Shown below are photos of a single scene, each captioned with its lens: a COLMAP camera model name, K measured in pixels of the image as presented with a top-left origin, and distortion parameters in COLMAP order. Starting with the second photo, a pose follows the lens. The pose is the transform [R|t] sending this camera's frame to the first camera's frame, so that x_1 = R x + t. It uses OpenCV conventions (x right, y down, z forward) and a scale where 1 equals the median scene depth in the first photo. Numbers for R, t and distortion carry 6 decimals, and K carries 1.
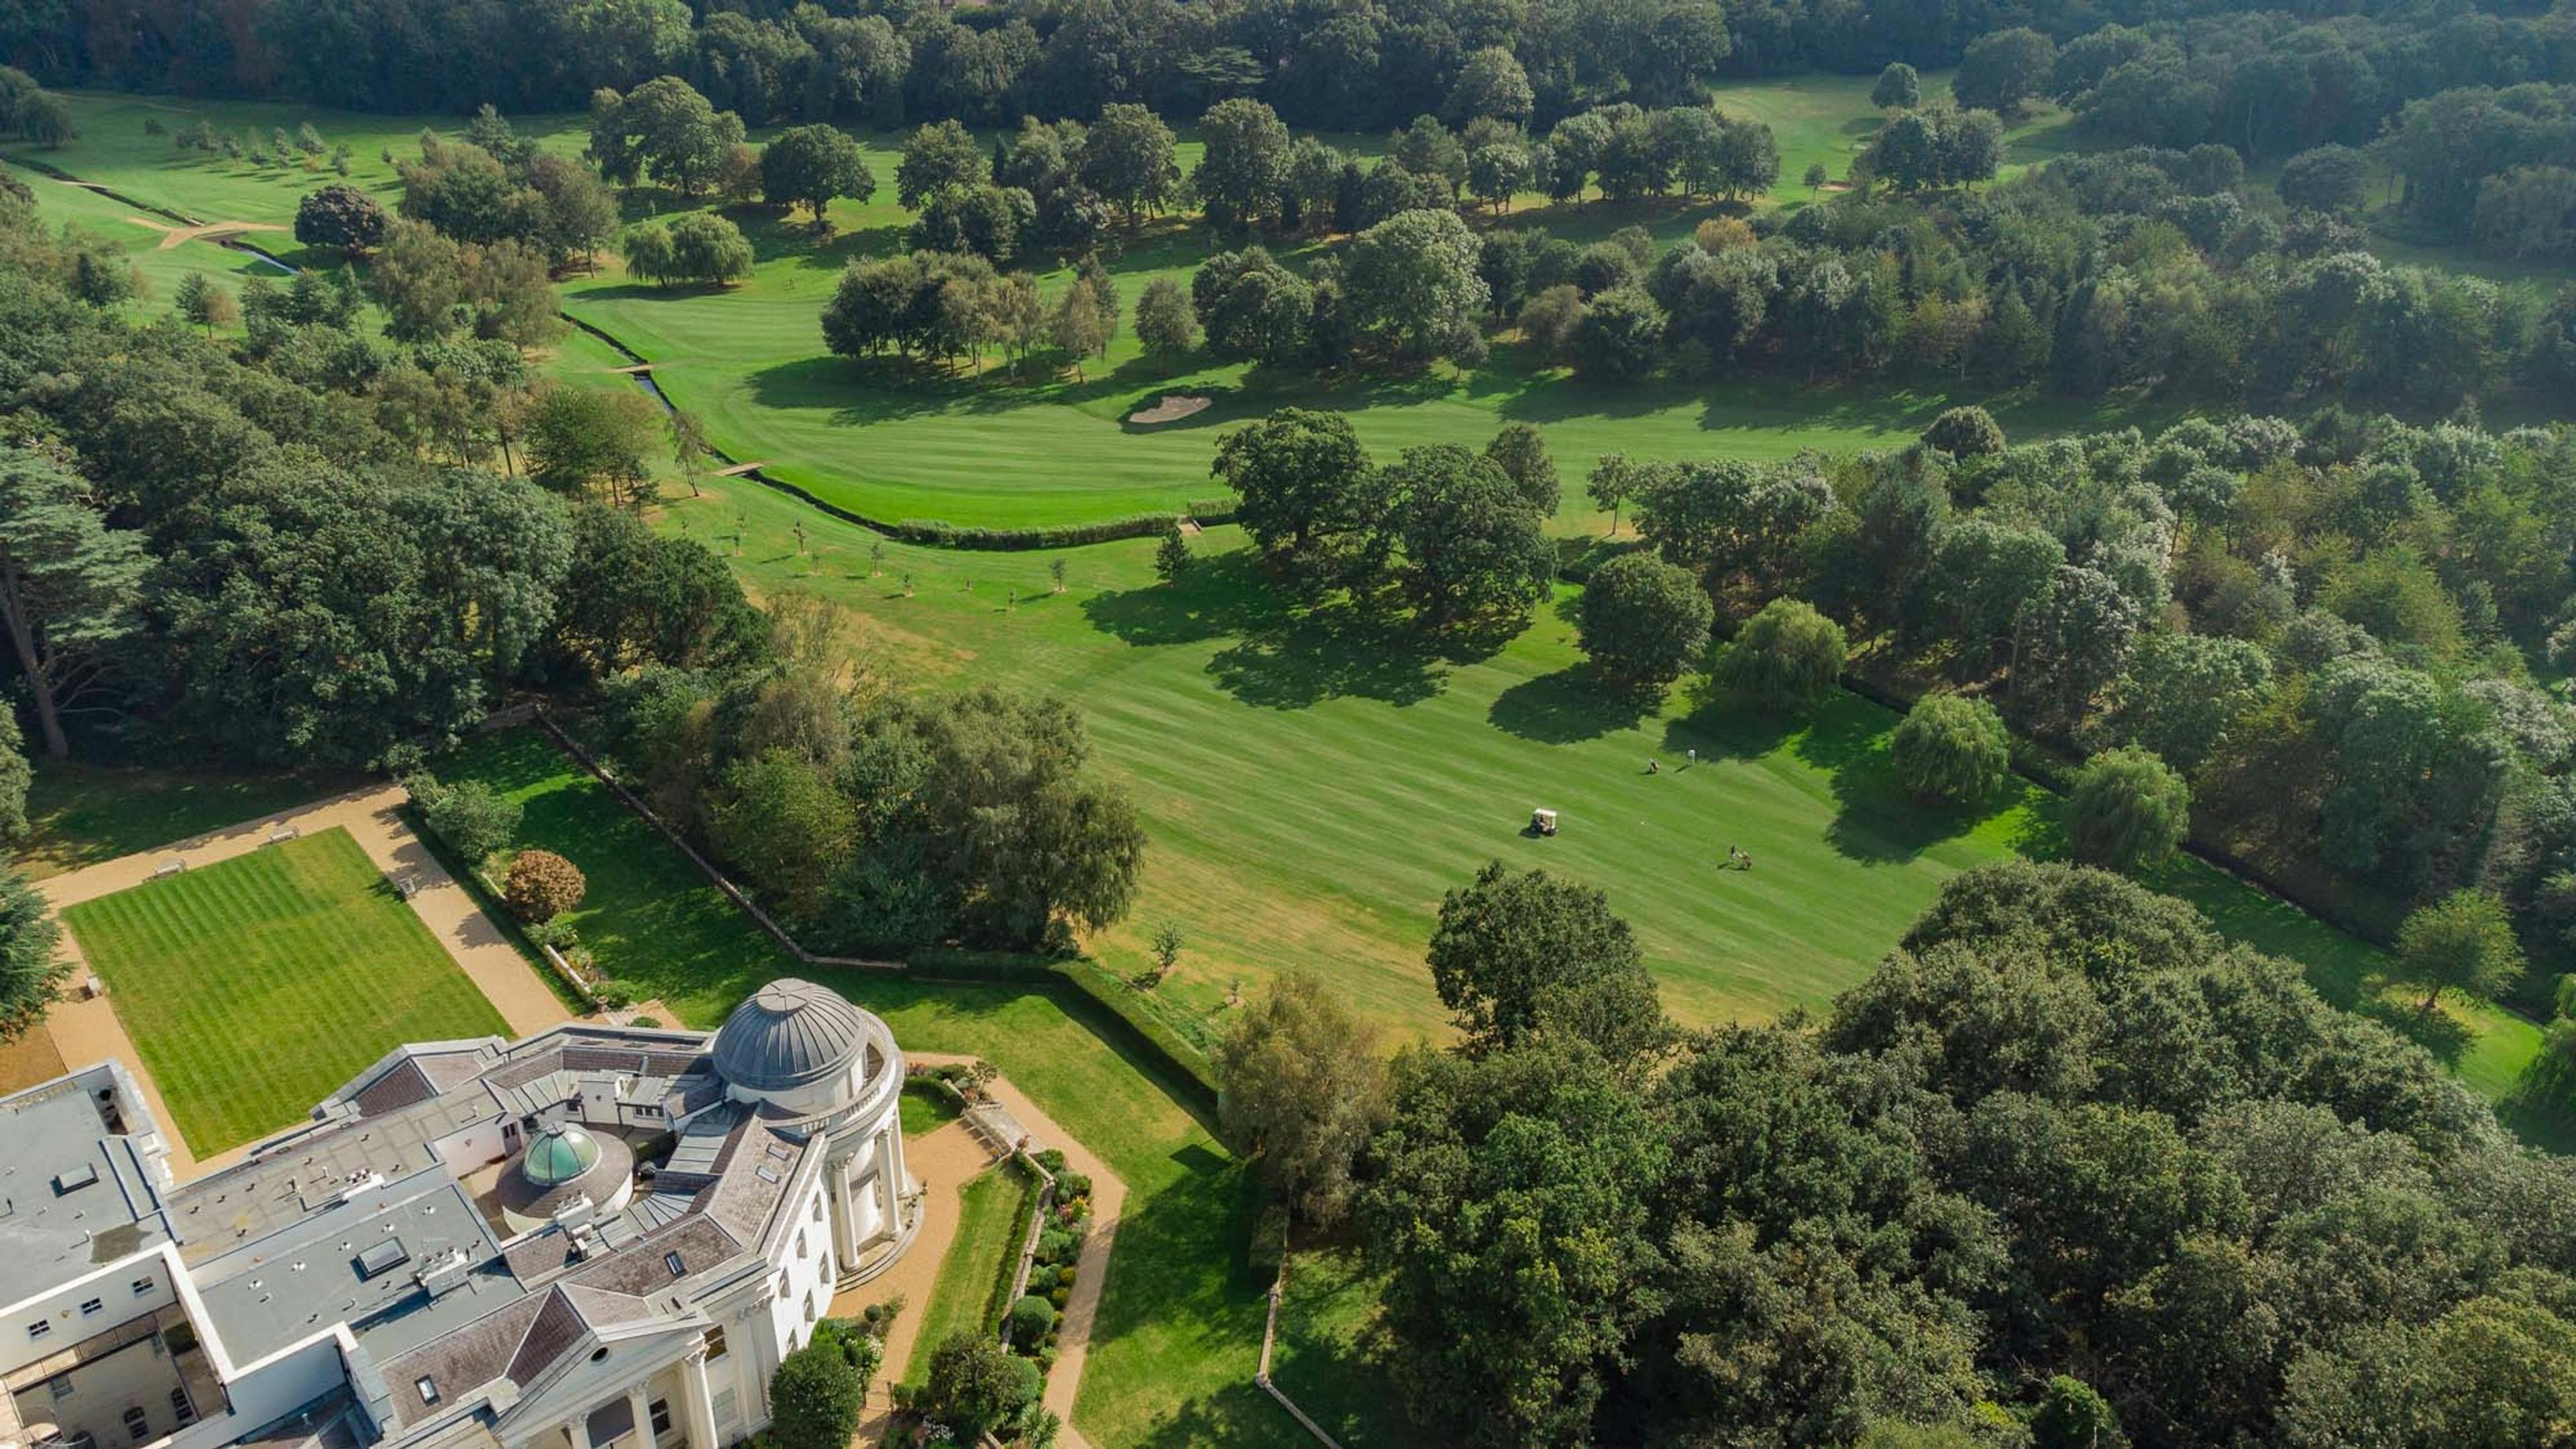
lens RADIAL K [[1865.3, 0, 1288.0], [0, 1865.3, 724.5], [0, 0, 1]] dist [0.009921, 0.004757]
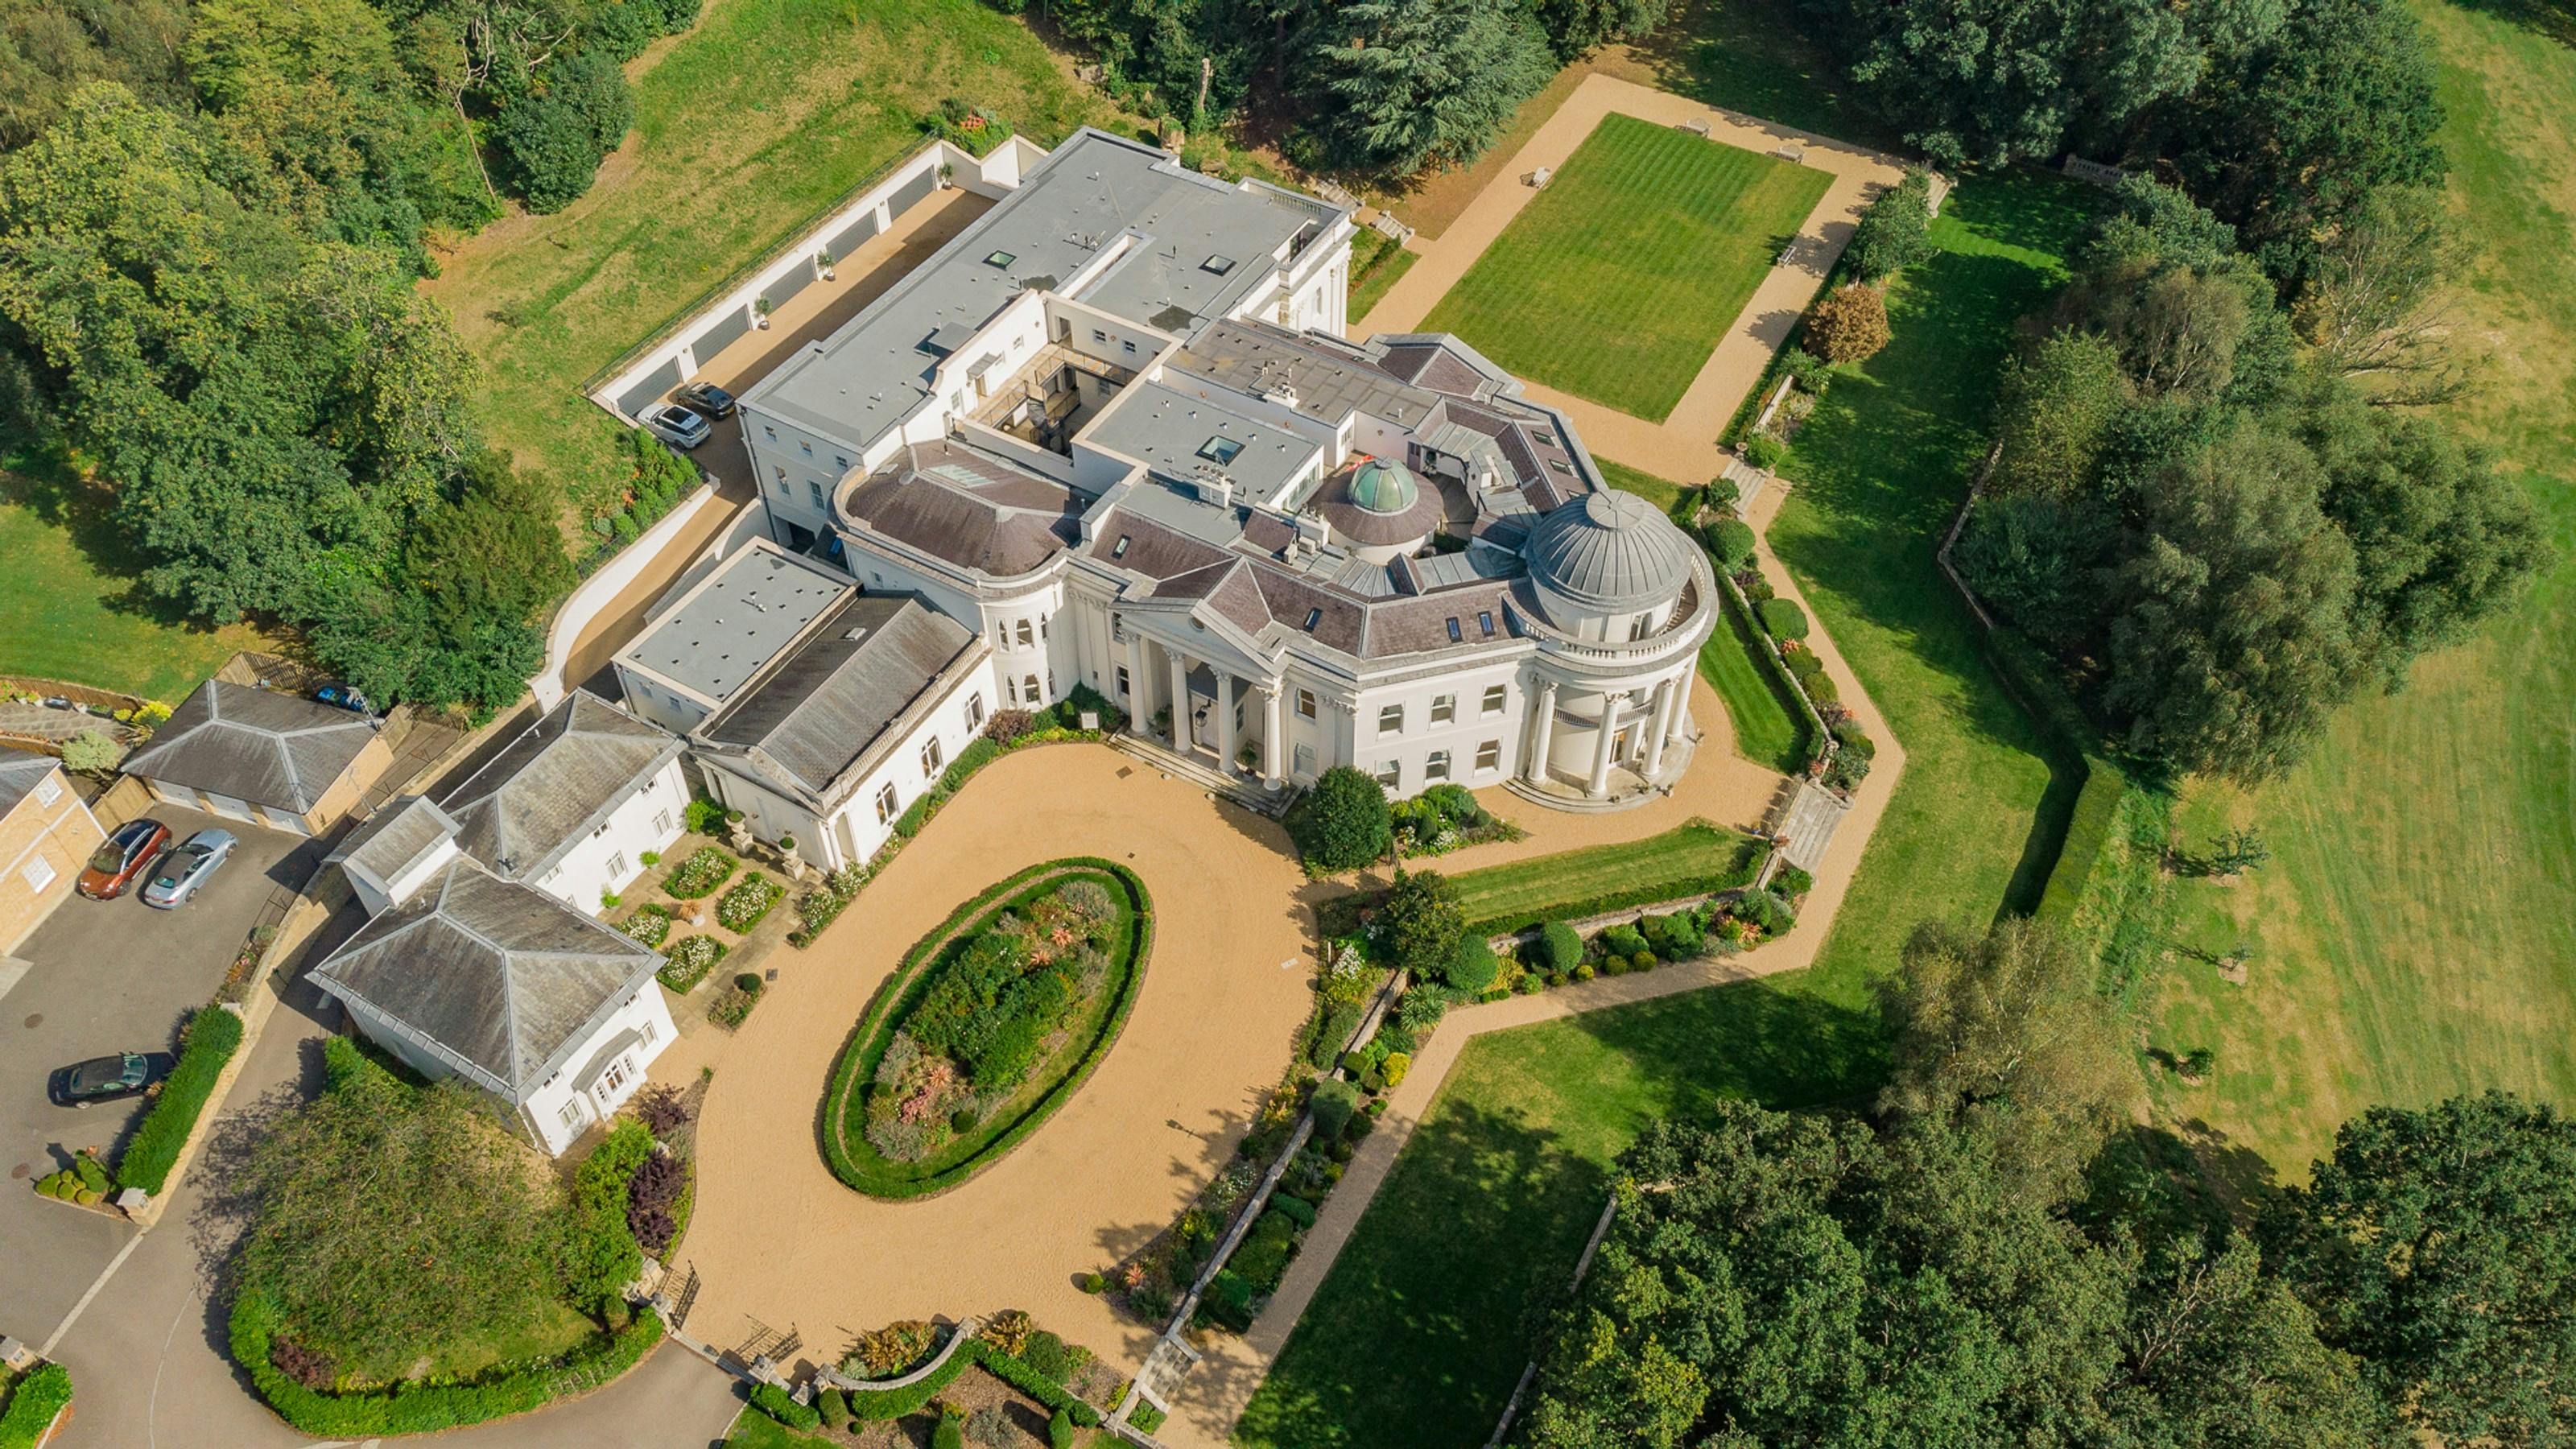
lens RADIAL K [[1865.3, 0, 1288.0], [0, 1865.3, 724.5], [0, 0, 1]] dist [0.009921, 0.004757]
pose [[0.316346, 0.679075, -0.662406, 0.320715], [-0.429849, 0.725079, 0.538042, -0.181098], [0.845668, 0.114527, 0.521276, 0.353144]]
